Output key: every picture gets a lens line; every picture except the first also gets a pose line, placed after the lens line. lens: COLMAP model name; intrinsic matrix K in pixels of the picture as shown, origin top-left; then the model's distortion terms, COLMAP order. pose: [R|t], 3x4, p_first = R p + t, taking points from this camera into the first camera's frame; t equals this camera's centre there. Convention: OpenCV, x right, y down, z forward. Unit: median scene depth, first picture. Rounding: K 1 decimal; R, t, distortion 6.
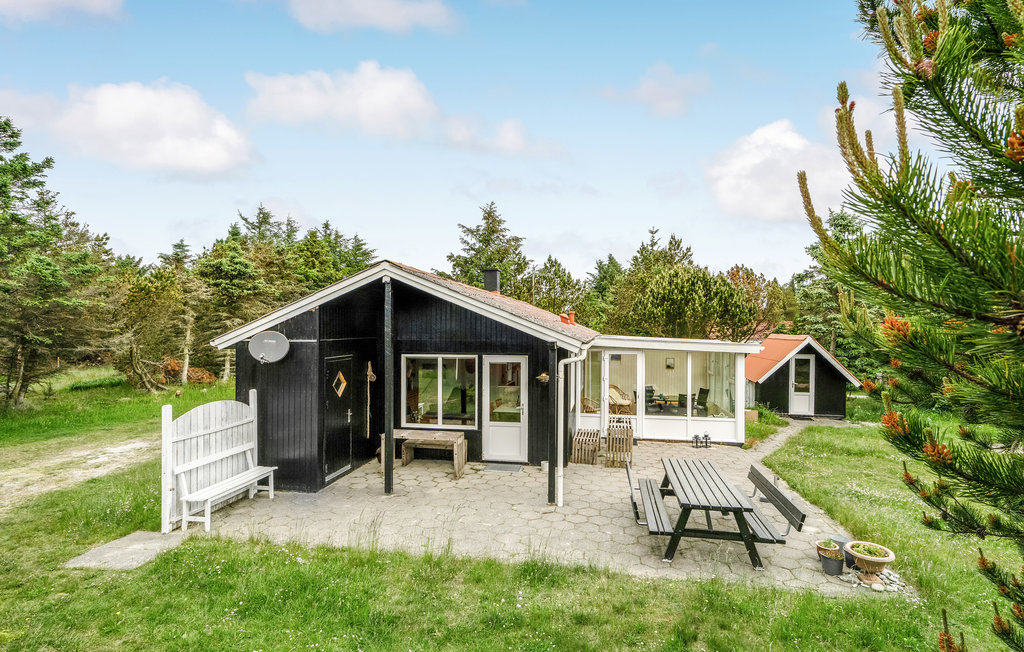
lens RADIAL K [[520.5, 0, 512.0], [0, 520.5, 326.0], [0, 0, 1]] dist [0.015512, 0.000788]
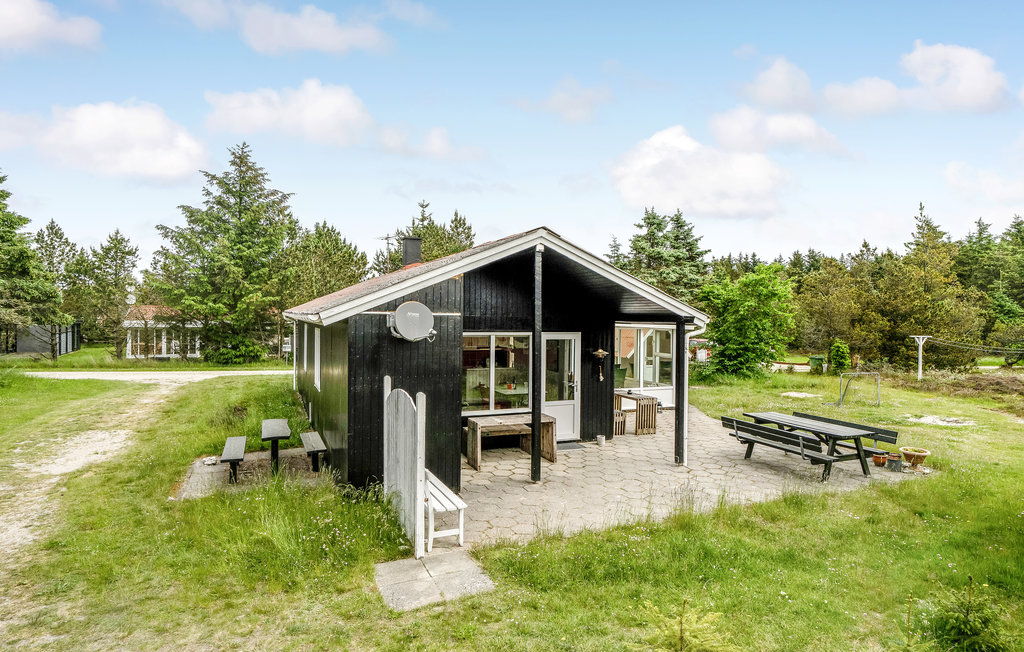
lens RADIAL K [[593.2, 0, 512.0], [0, 593.2, 326.0], [0, 0, 1]] dist [-0.001386, -0.000475]
pose [[0.825799, -0.004793, 0.563944, -0.782718], [-0.011844, 0.999596, 0.025840, 0.018848], [-0.563840, -0.028018, 0.825409, 0.152279]]
